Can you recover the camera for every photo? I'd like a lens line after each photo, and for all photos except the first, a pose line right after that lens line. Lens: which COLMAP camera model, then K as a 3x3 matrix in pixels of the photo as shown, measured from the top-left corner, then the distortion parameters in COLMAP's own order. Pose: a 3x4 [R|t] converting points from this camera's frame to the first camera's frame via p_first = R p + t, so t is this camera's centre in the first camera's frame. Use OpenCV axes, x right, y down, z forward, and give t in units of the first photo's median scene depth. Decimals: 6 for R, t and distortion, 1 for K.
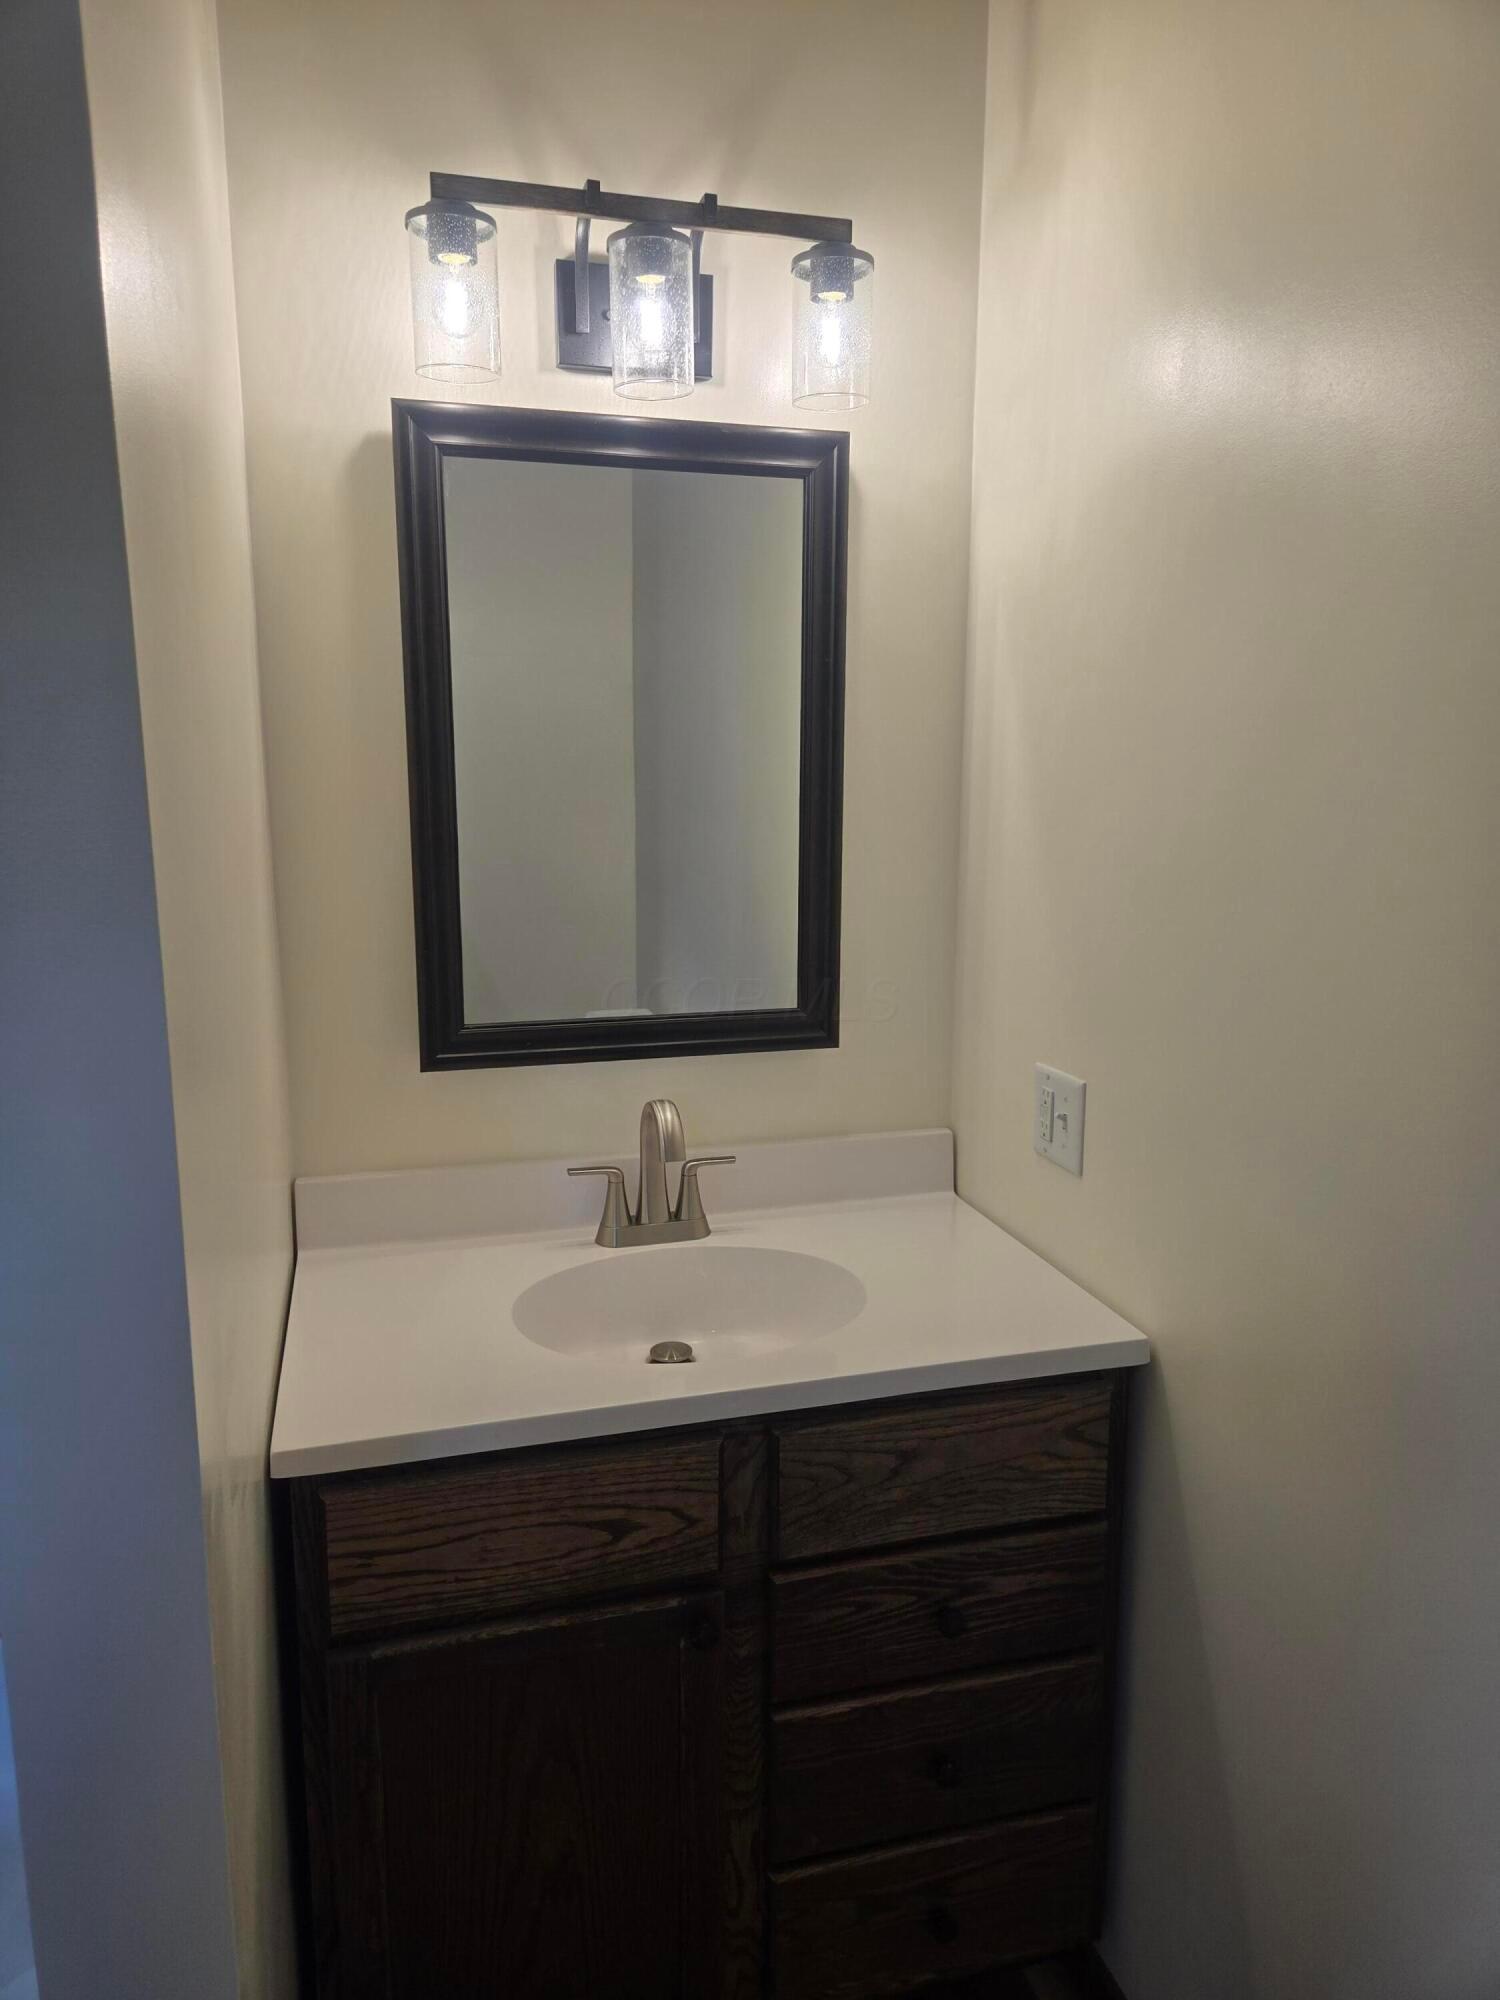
lens RADIAL K [[1303.3, 0, 739.2], [0, 1303.3, 982.2], [0, 0, 1]] dist [0.047849, -0.004500]
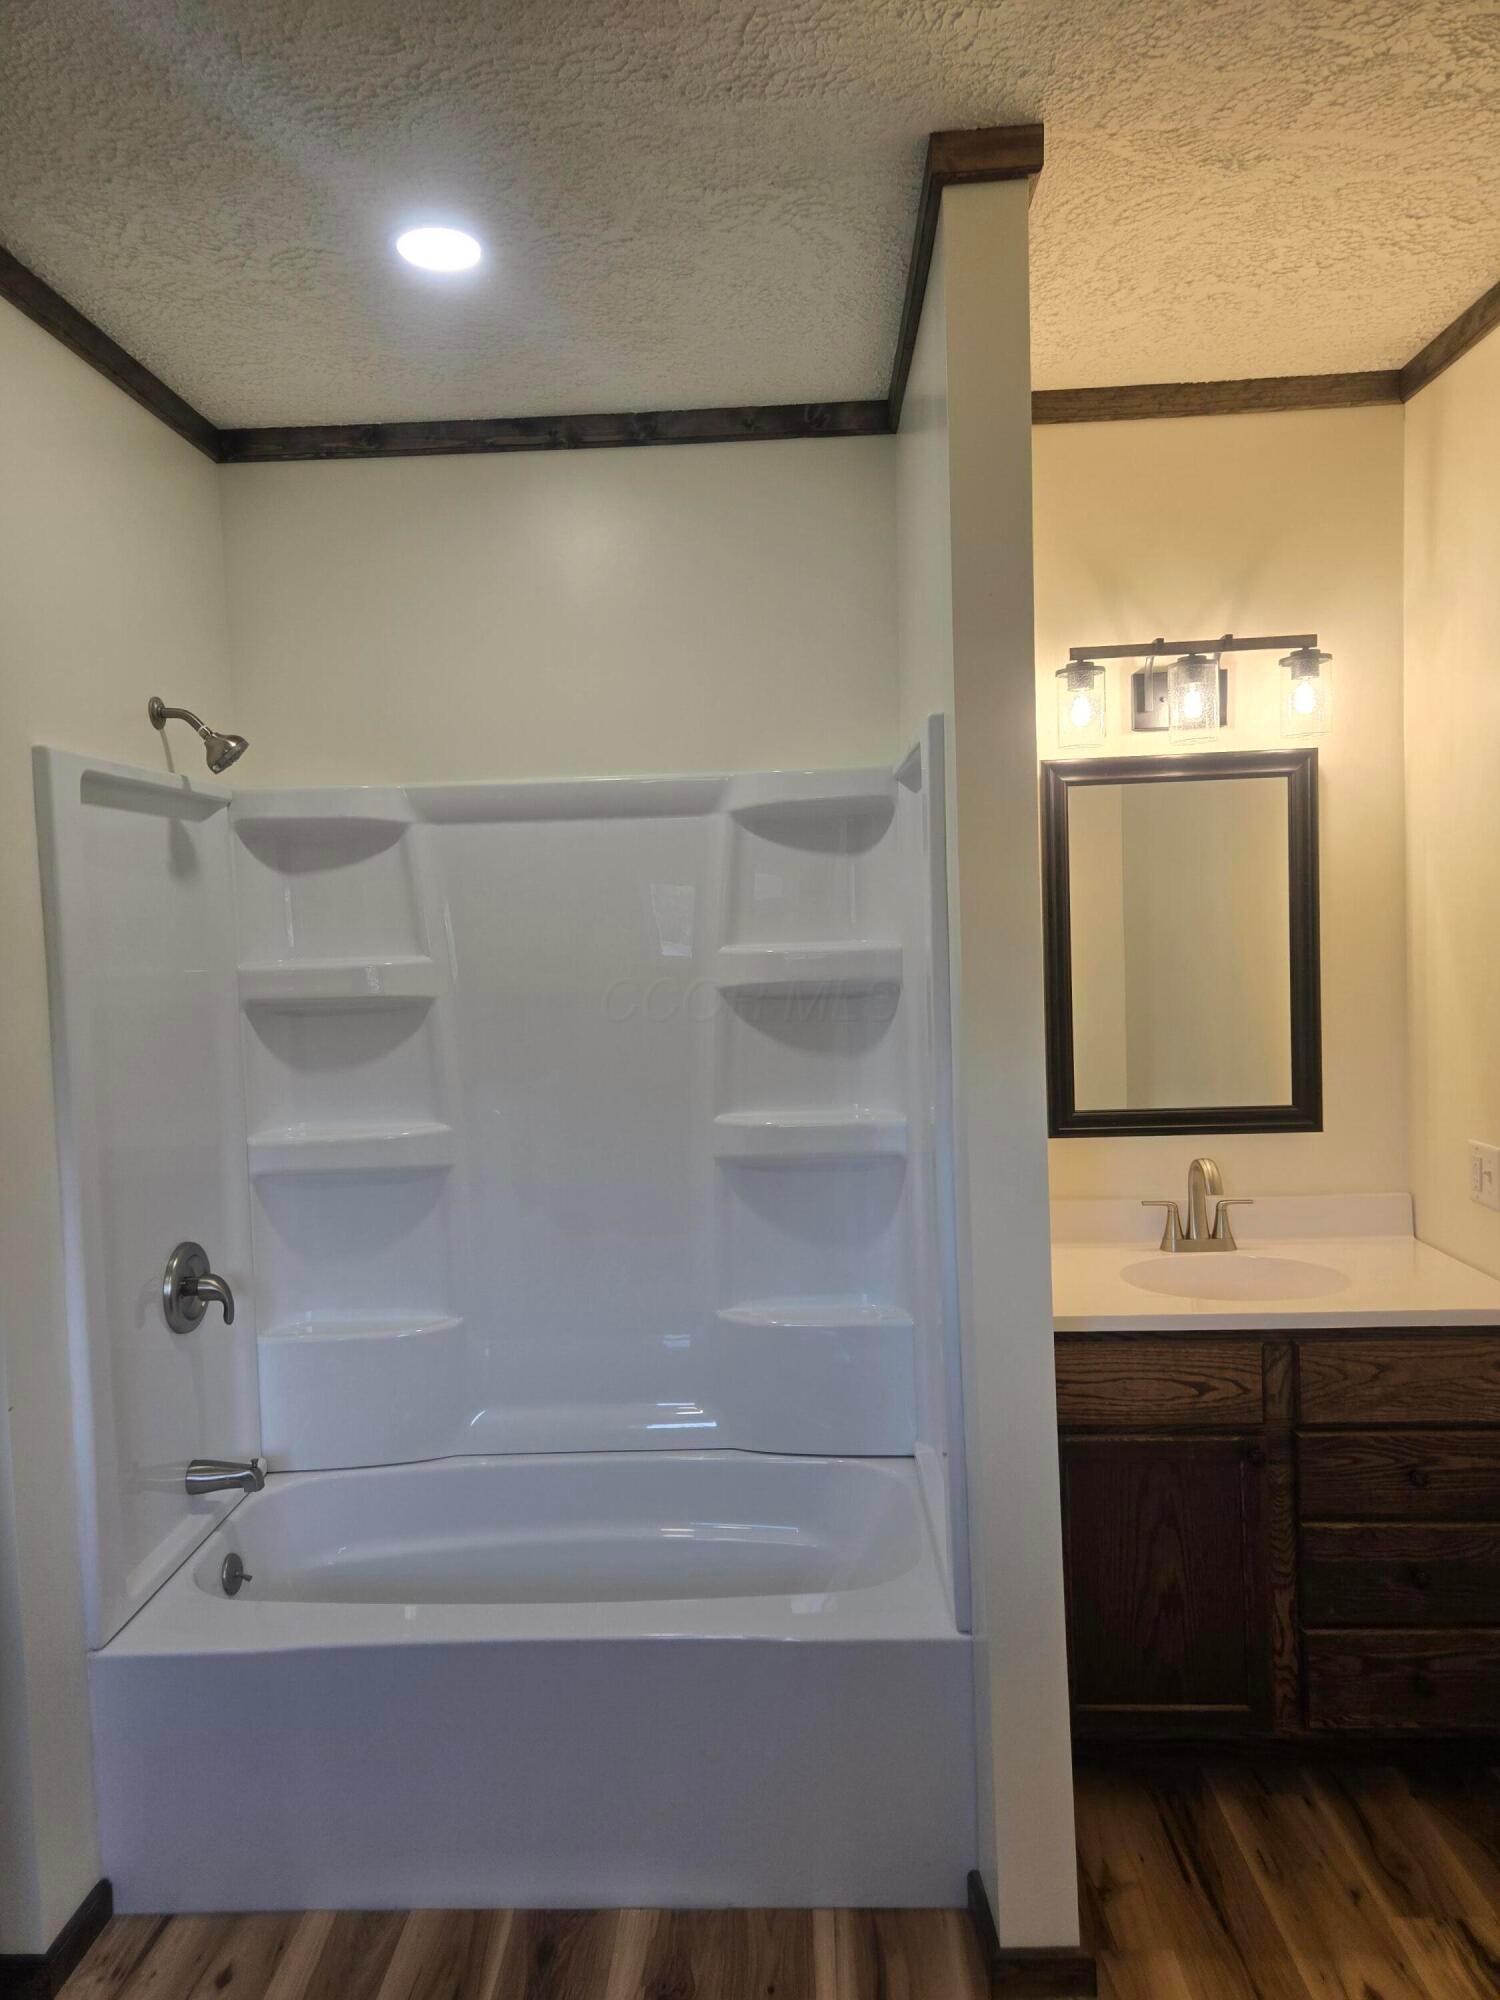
lens RADIAL K [[1303.3, 0, 739.2], [0, 1303.3, 982.2], [0, 0, 1]] dist [0.047849, -0.004500]
pose [[0.949039, -0.021598, -0.314419, -0.102513], [-0.013363, 0.993994, -0.108615, 0.065395], [0.314876, 0.107281, 0.943050, -0.836604]]
